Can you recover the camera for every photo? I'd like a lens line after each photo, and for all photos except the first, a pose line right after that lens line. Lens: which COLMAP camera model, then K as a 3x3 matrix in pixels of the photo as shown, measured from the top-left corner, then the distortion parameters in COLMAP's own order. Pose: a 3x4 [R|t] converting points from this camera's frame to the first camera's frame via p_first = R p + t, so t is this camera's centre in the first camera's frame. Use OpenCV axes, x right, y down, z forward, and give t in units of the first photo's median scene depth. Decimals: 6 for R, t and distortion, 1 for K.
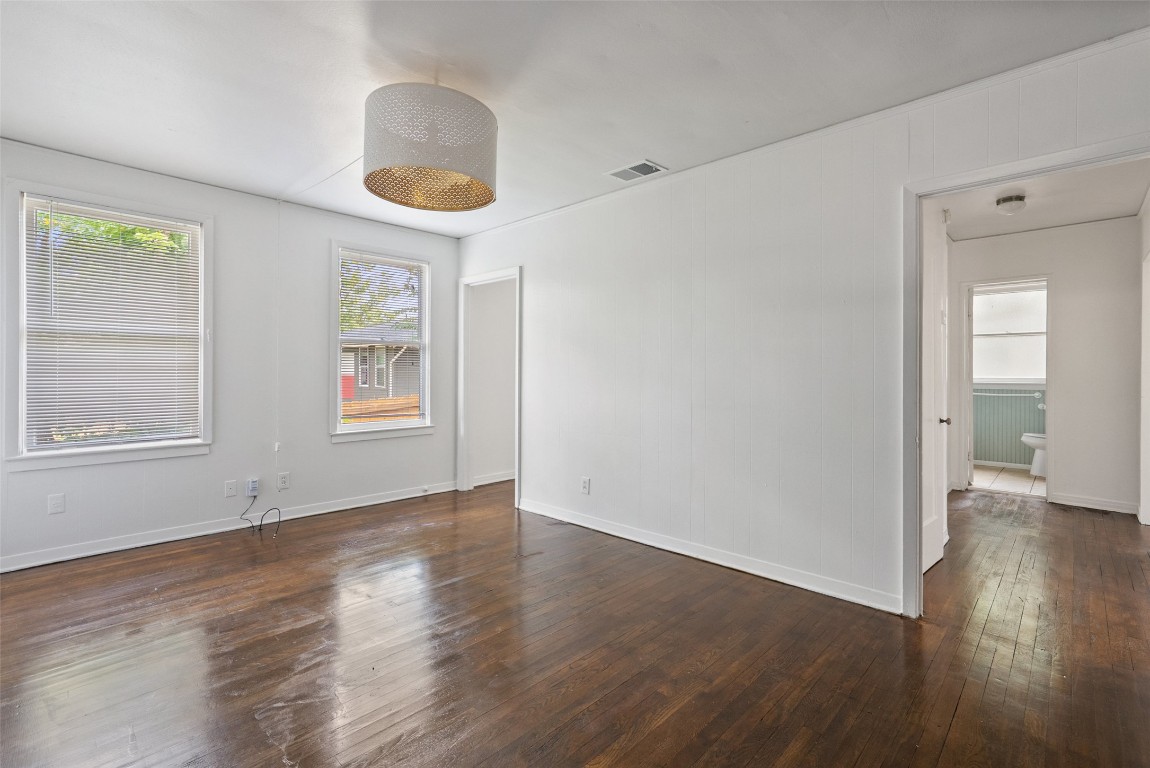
lens RADIAL K [[515.7, 0, 575.0], [0, 515.7, 384.0], [0, 0, 1]] dist [-0.001737, -0.000139]
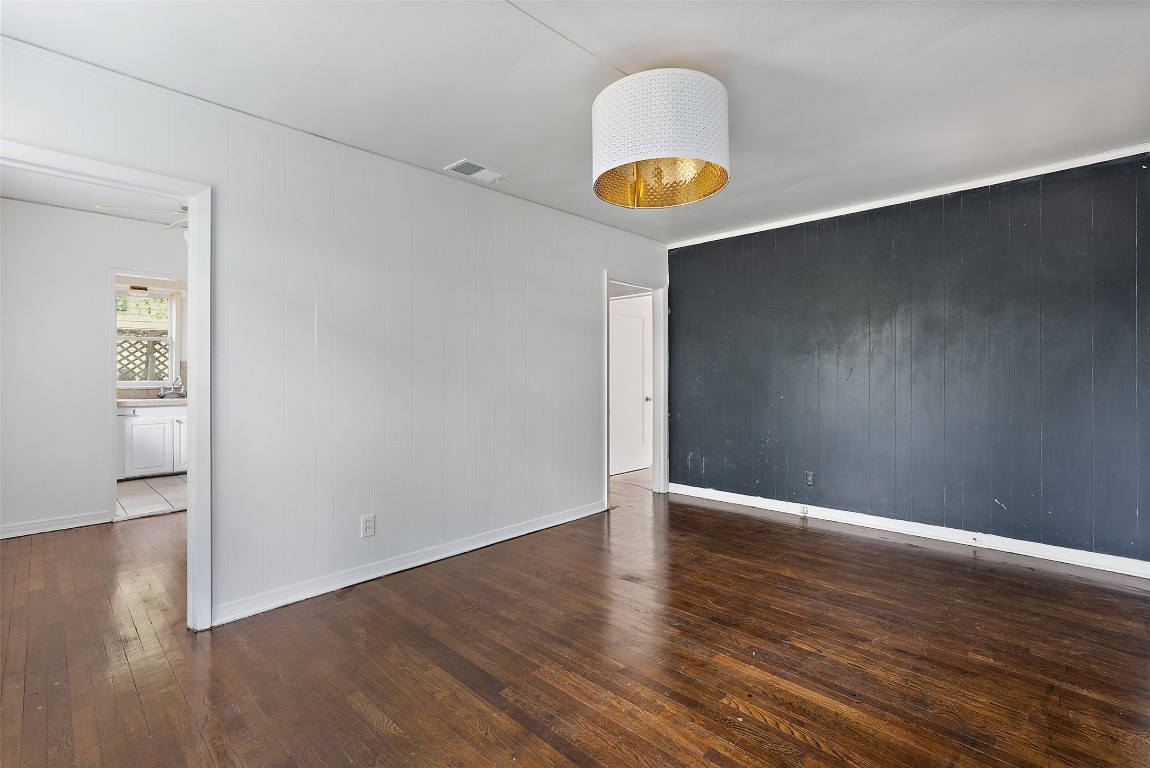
lens RADIAL K [[515.7, 0, 575.0], [0, 515.7, 384.0], [0, 0, 1]] dist [-0.001737, -0.000139]
pose [[-0.000357, -0.013880, 0.999904, -0.937944], [0.028849, 0.999487, 0.013885, -0.015187], [-0.999584, 0.028851, 0.000043, 0.882513]]
